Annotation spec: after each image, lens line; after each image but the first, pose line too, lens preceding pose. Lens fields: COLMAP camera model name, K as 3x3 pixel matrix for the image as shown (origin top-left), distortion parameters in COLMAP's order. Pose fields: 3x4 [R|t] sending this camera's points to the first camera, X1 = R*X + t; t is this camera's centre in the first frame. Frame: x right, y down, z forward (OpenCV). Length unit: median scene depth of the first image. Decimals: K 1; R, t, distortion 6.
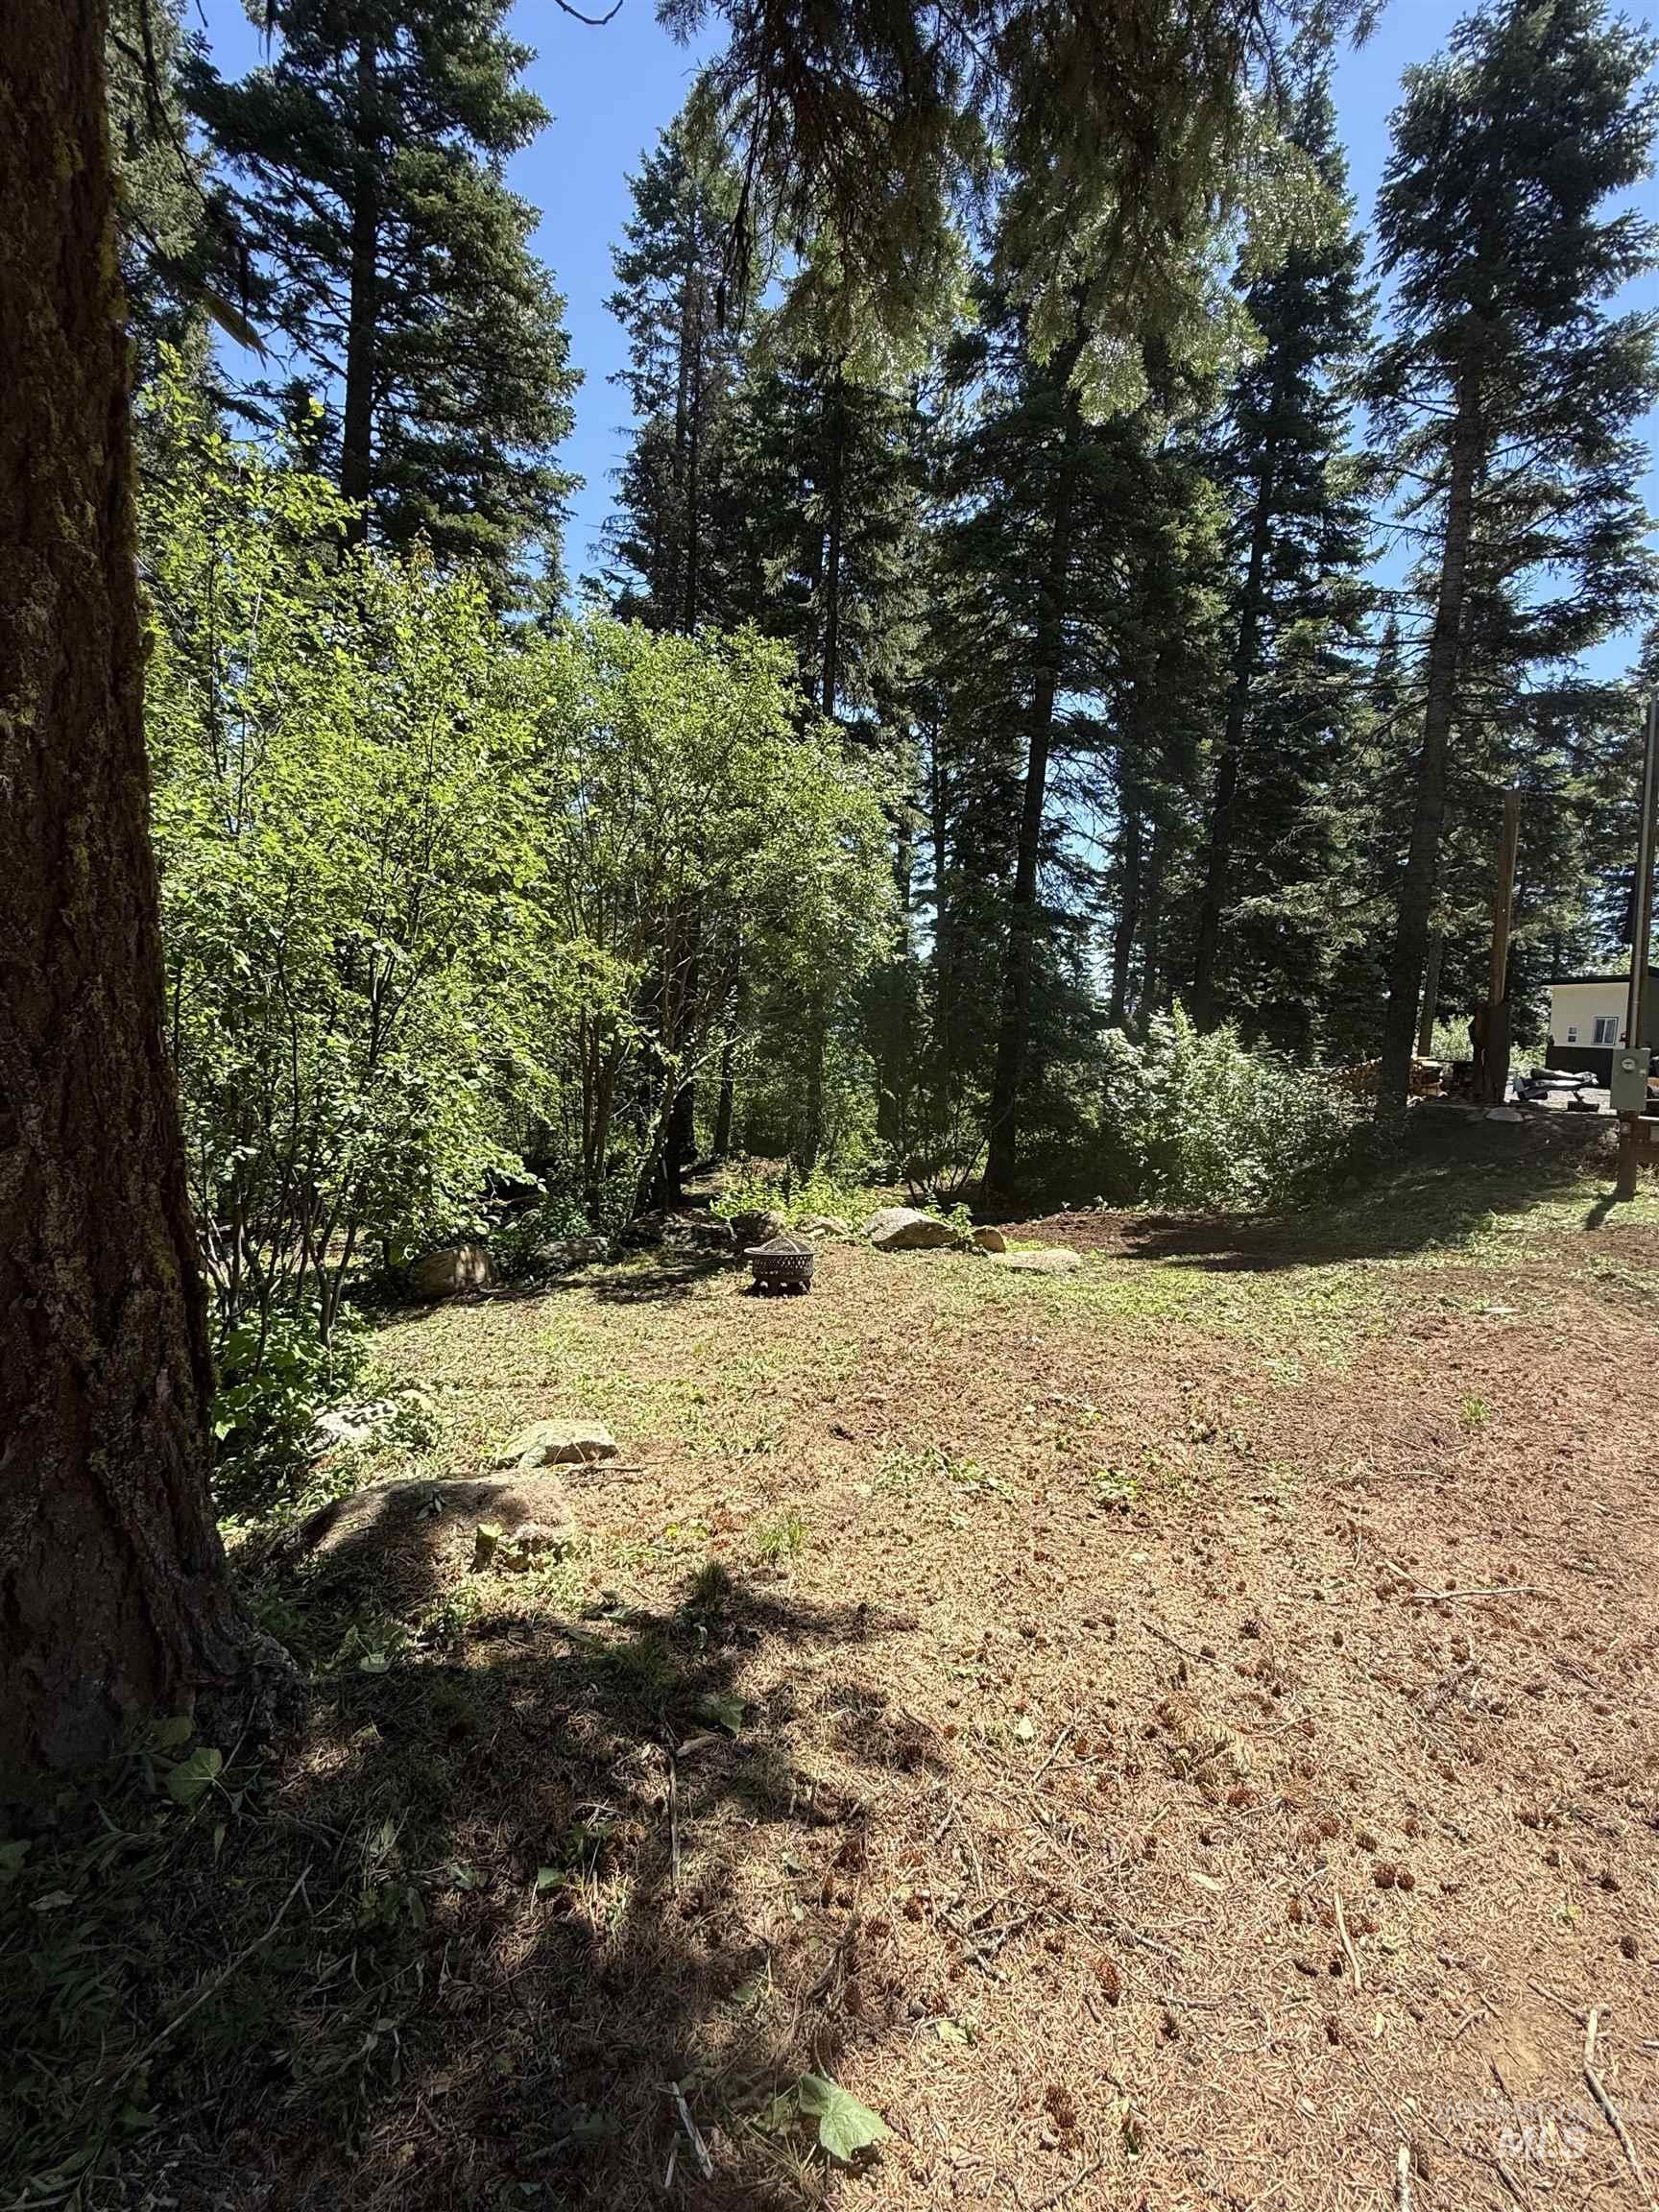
lens RADIAL K [[976.6, 0, 843.2], [0, 976.6, 1111.2], [0, 0, 1]] dist [-0.003029, -0.000070]
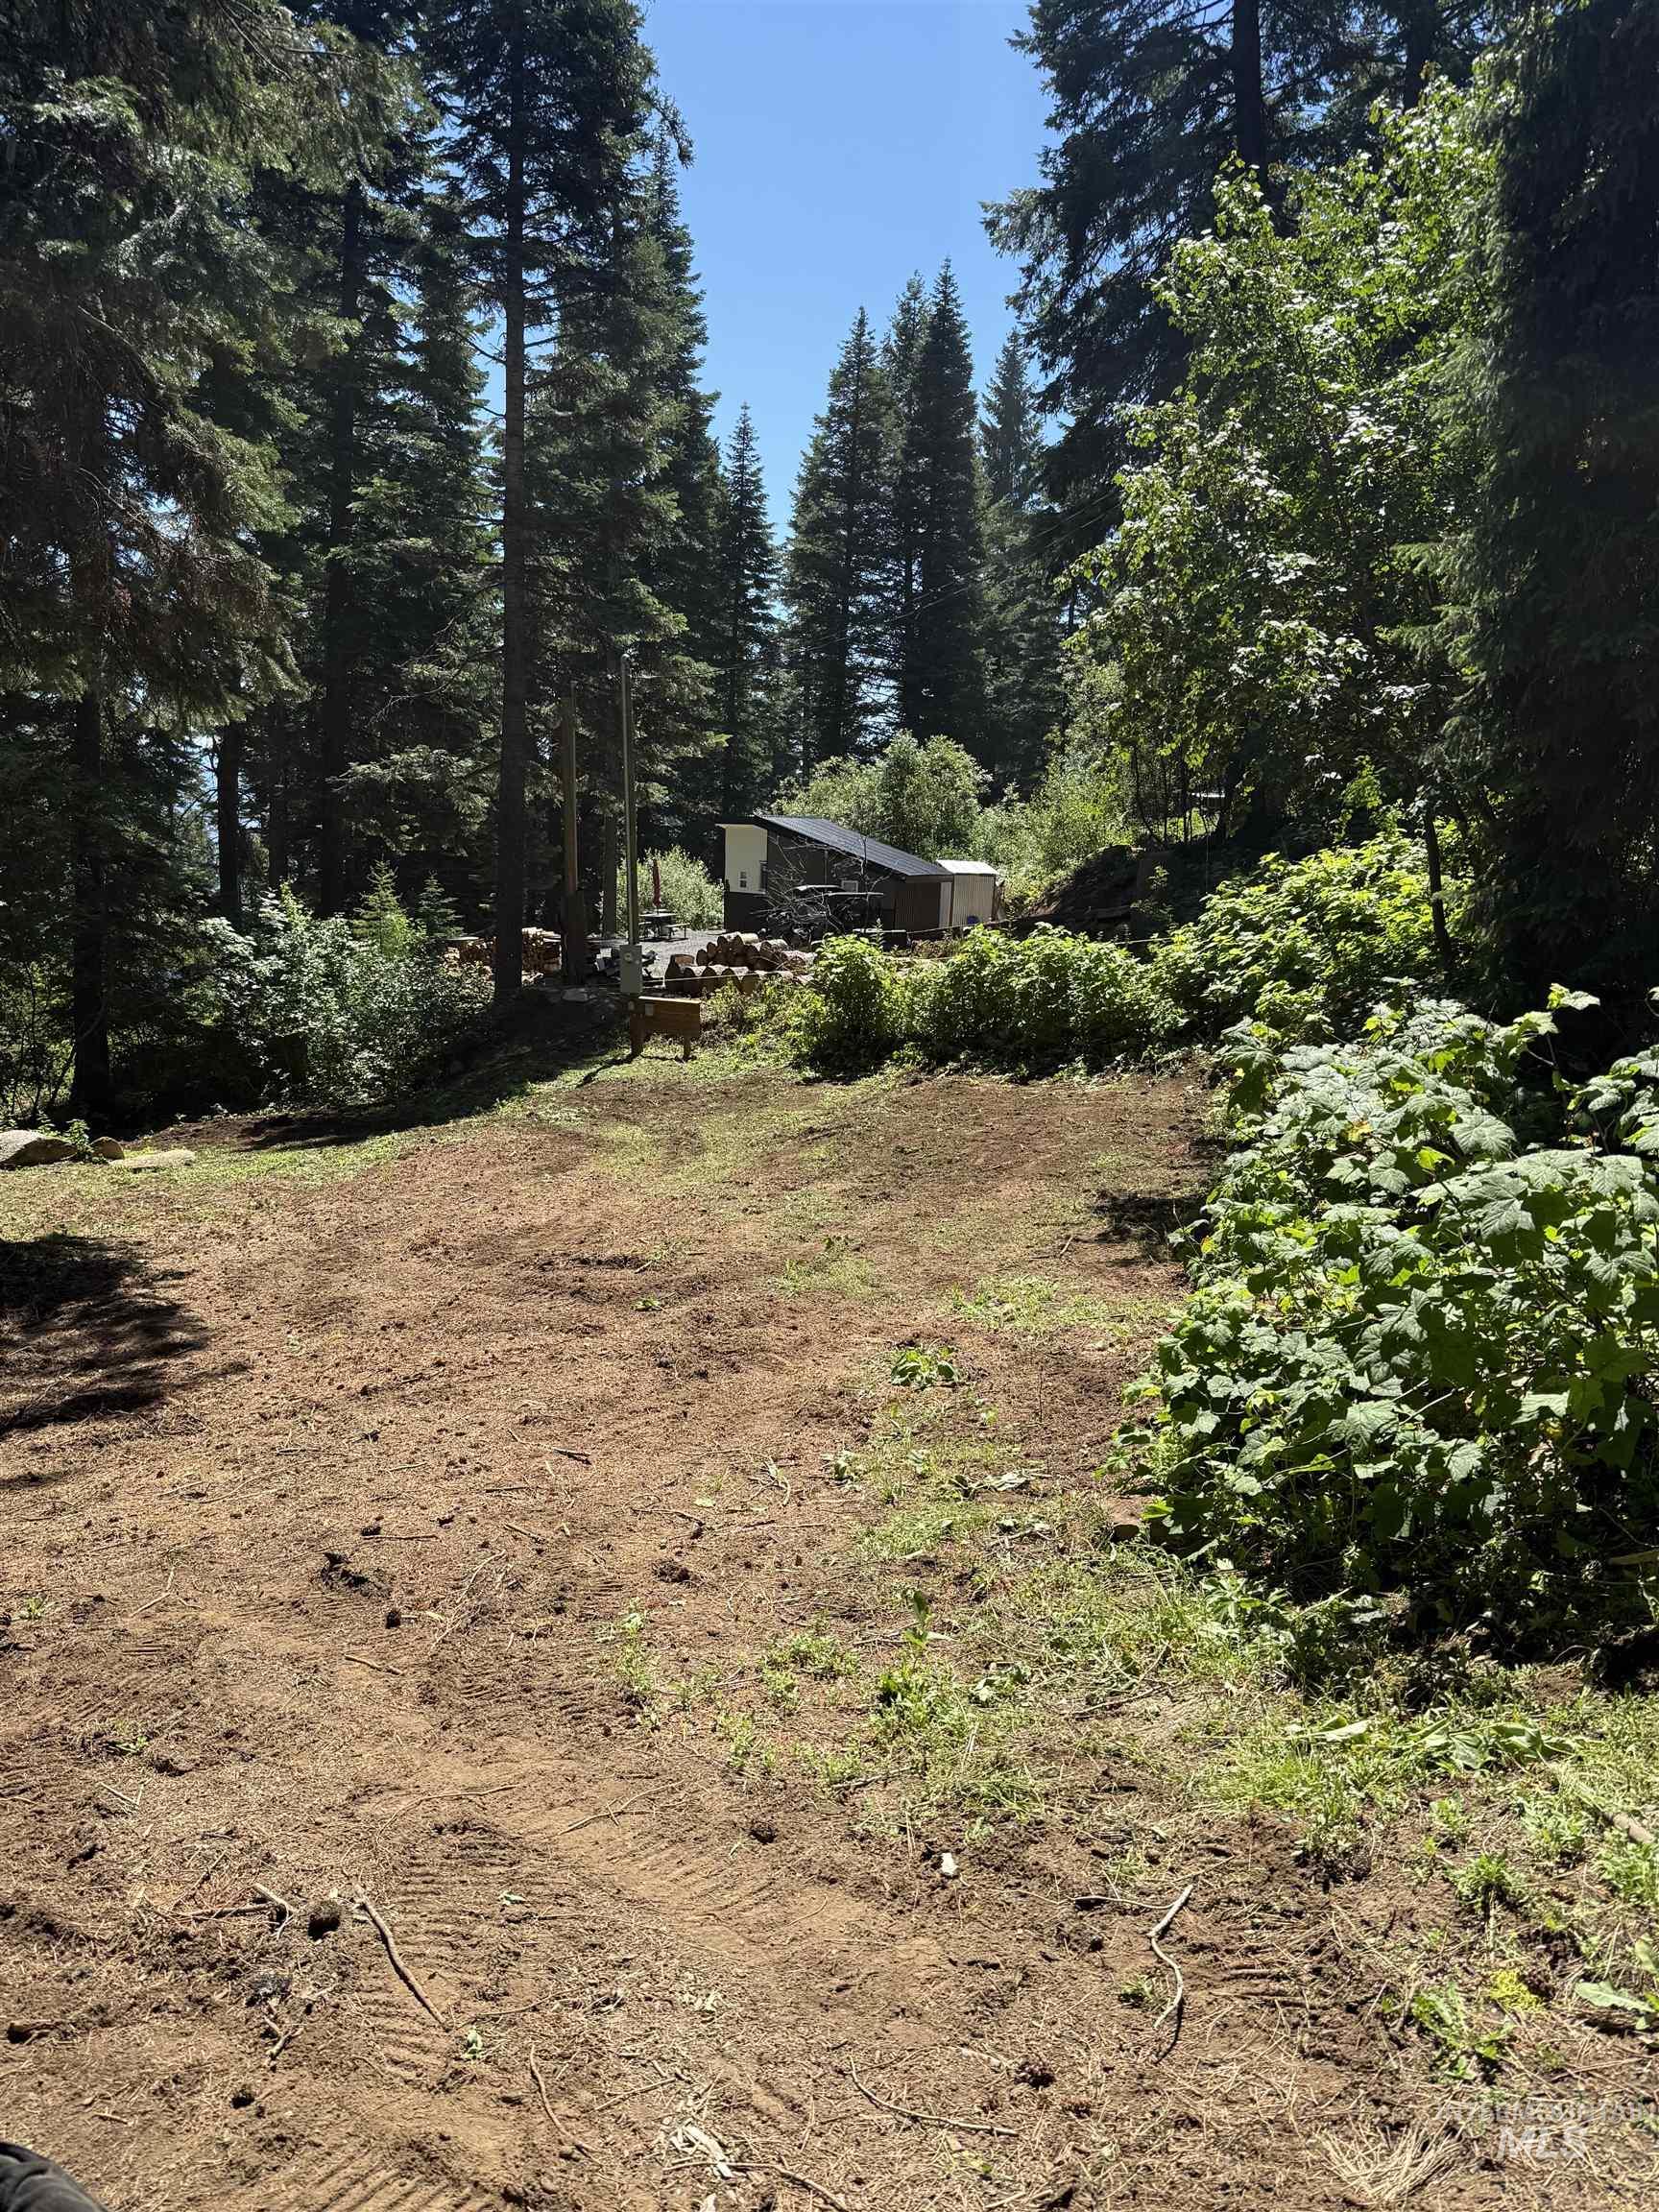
lens RADIAL K [[1686.0, 0, 842.9], [0, 1686.0, 1114.1], [0, 0, 1]] dist [0.015617, -0.000123]
pose [[0.824683, -0.104056, 0.555941, -0.139114], [0.052309, 0.992750, 0.108218, -0.044607], [-0.563171, -0.060165, 0.824147, -0.648489]]
